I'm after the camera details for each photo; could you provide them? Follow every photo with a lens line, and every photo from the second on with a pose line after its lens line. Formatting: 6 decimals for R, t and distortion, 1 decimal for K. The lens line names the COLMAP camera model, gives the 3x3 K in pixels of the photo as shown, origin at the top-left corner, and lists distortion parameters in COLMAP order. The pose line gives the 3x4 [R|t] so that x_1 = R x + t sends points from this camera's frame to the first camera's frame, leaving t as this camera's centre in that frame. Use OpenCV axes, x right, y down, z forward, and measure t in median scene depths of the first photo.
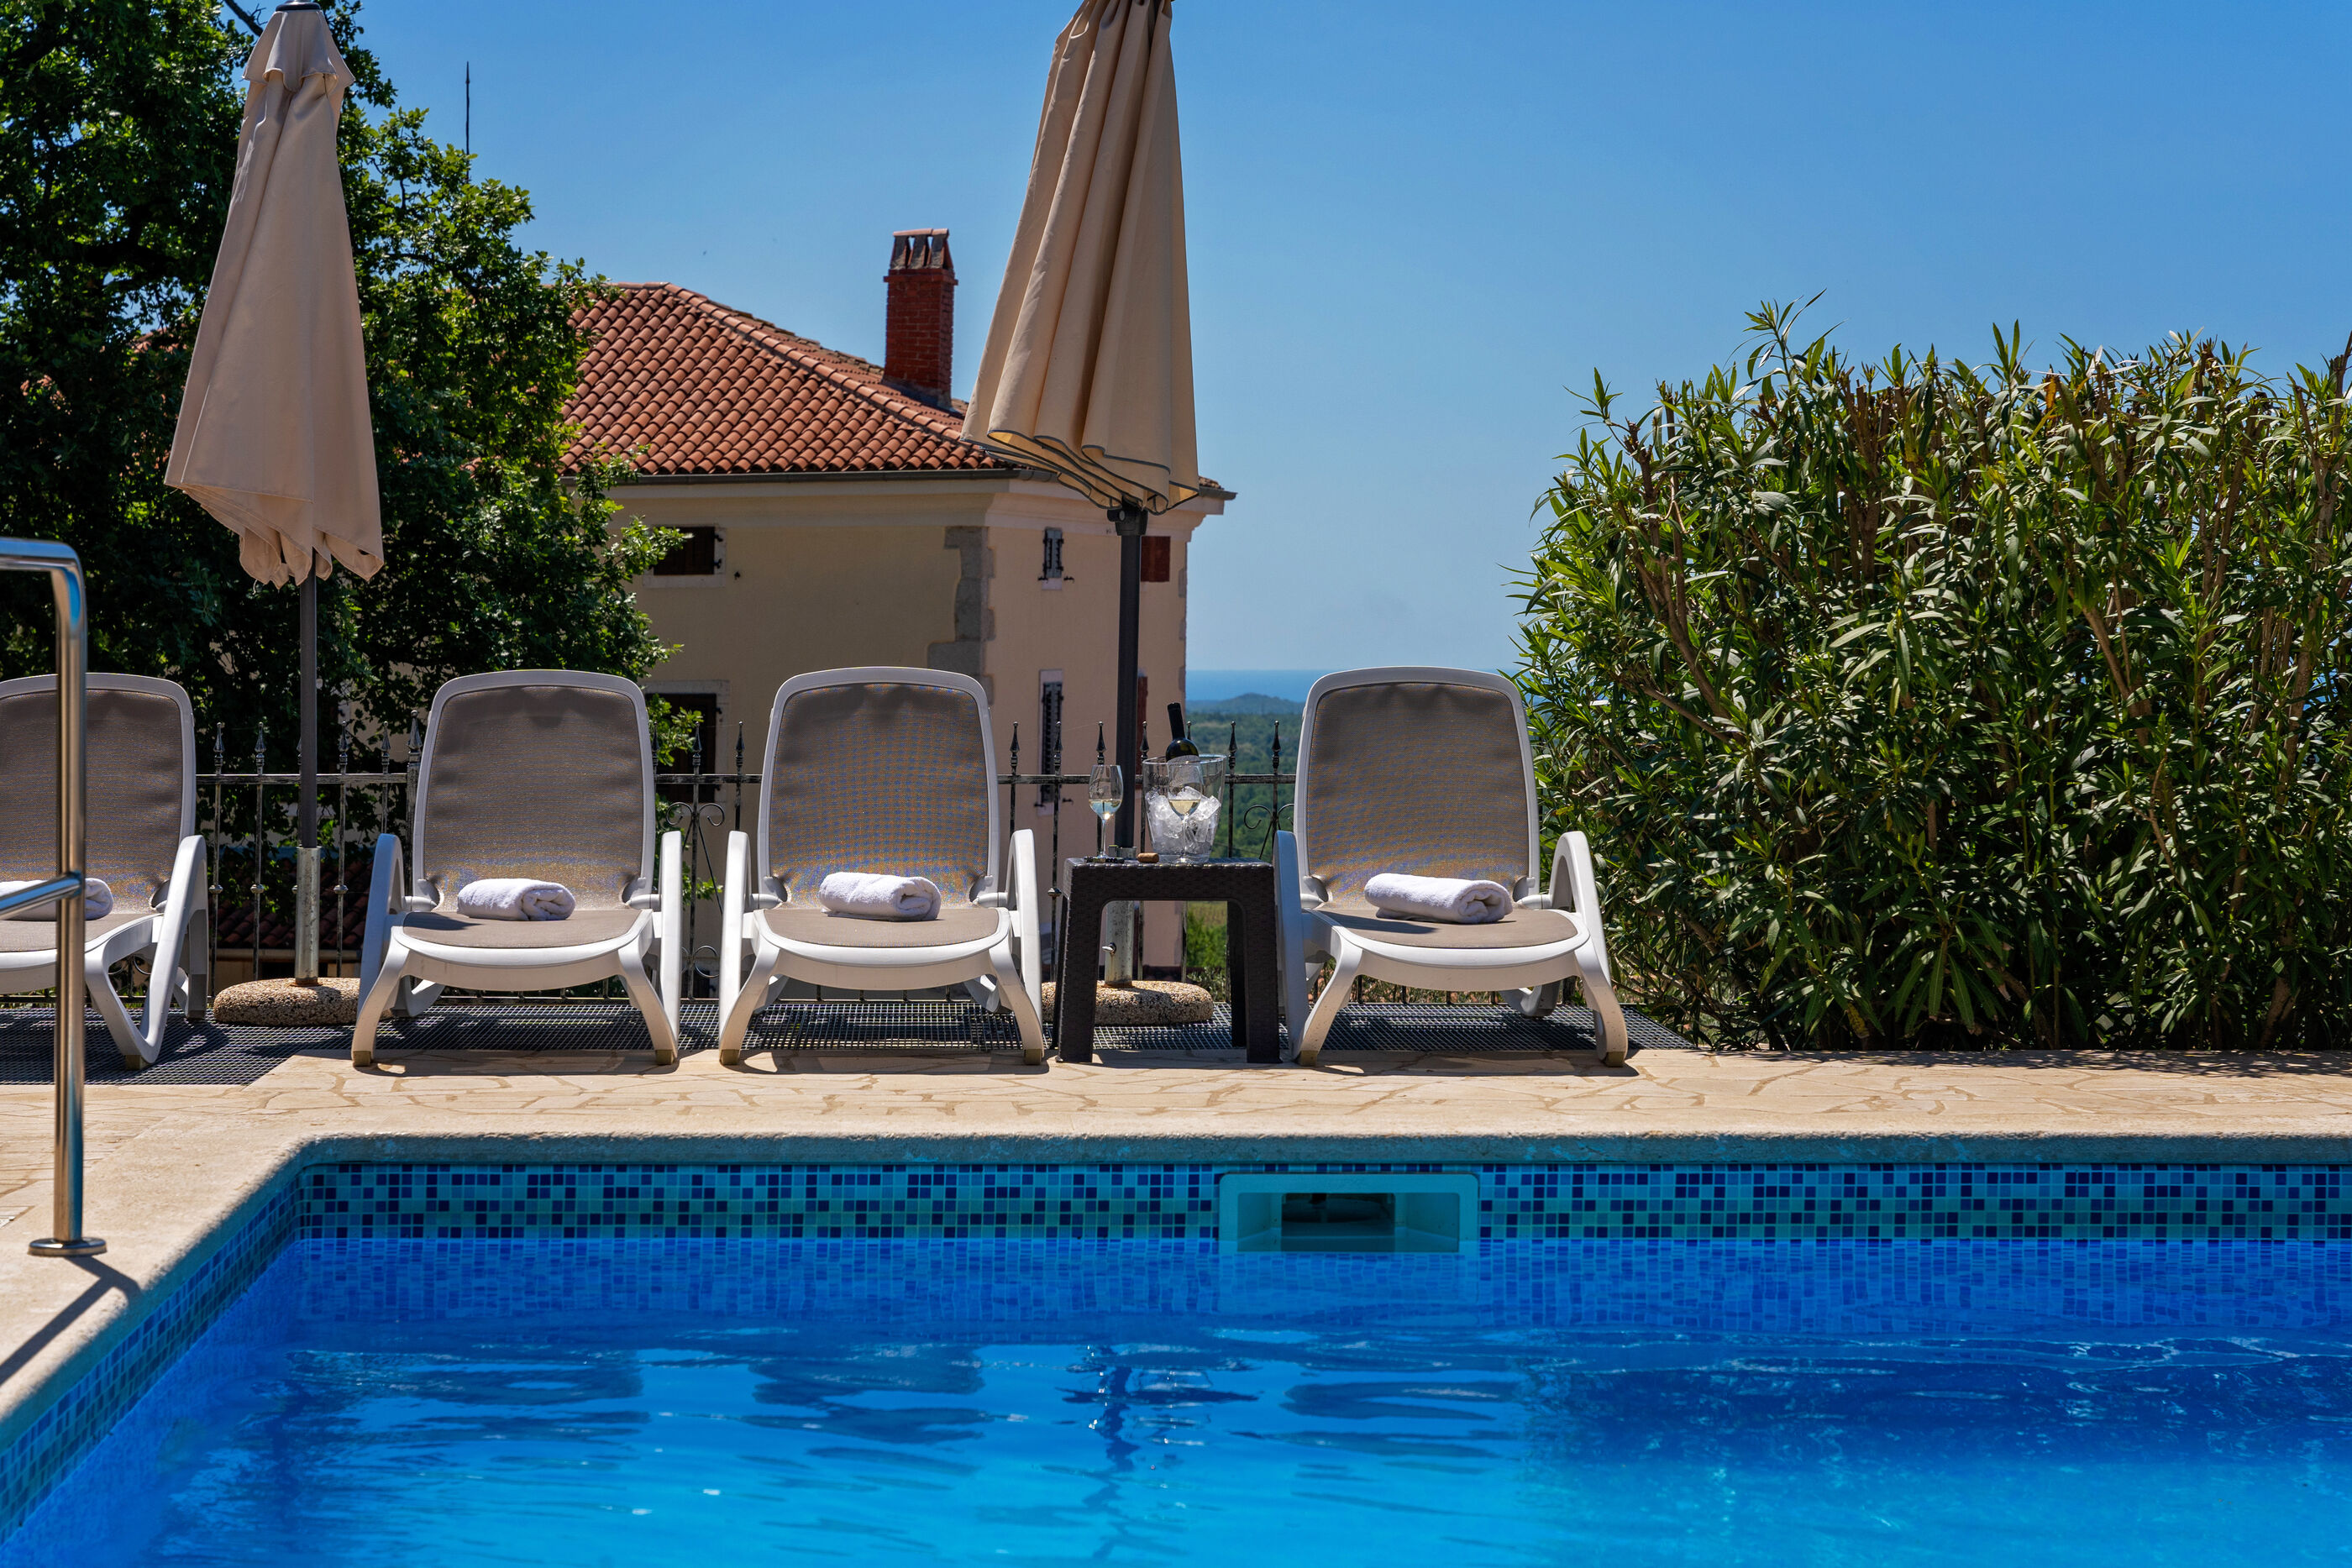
lens RADIAL K [[4634.2, 0, 1161.2], [0, 4634.2, 777.3], [0, 0, 1]] dist [-0.005918, 0.000000]
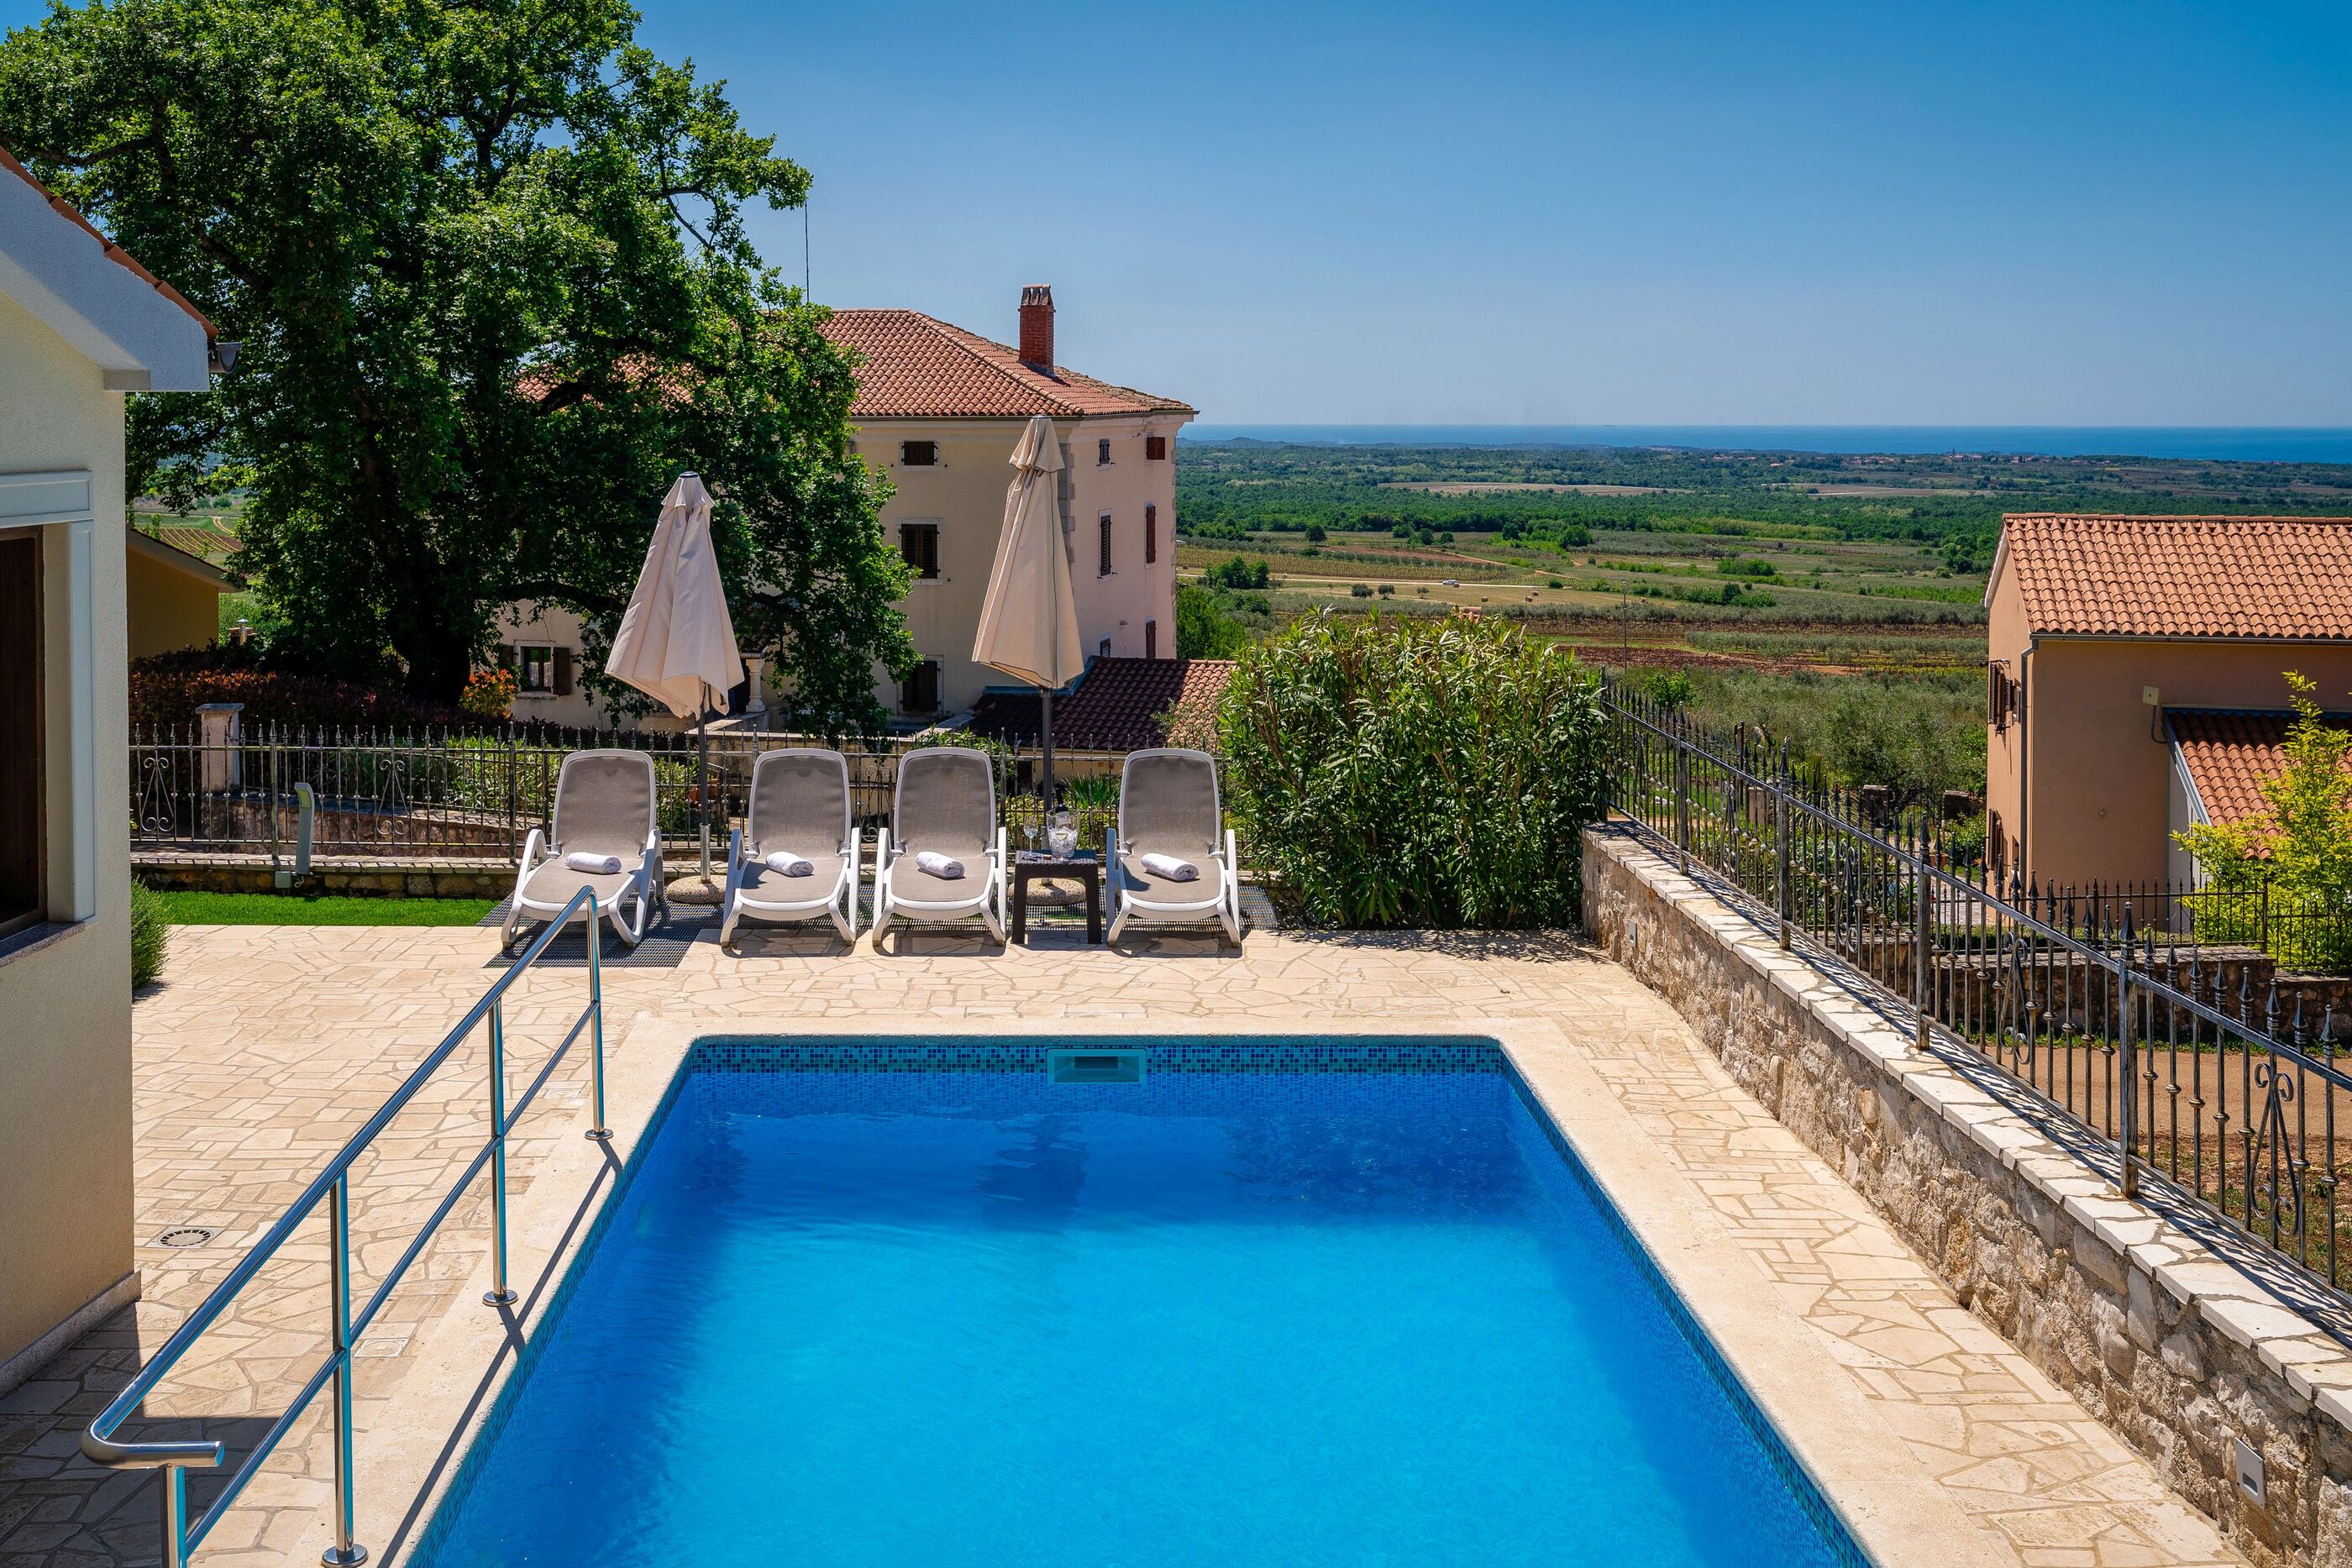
lens RADIAL K [[2496.9, 0, 1286.3], [0, 2496.9, 578.9], [0, 0, 1]] dist [-0.021024, 0.000000]
pose [[0.999469, -0.011301, 0.030556, 0.083370], [0.009662, 0.998533, 0.053275, -0.195664], [-0.031113, -0.052952, 0.998112, -0.300438]]
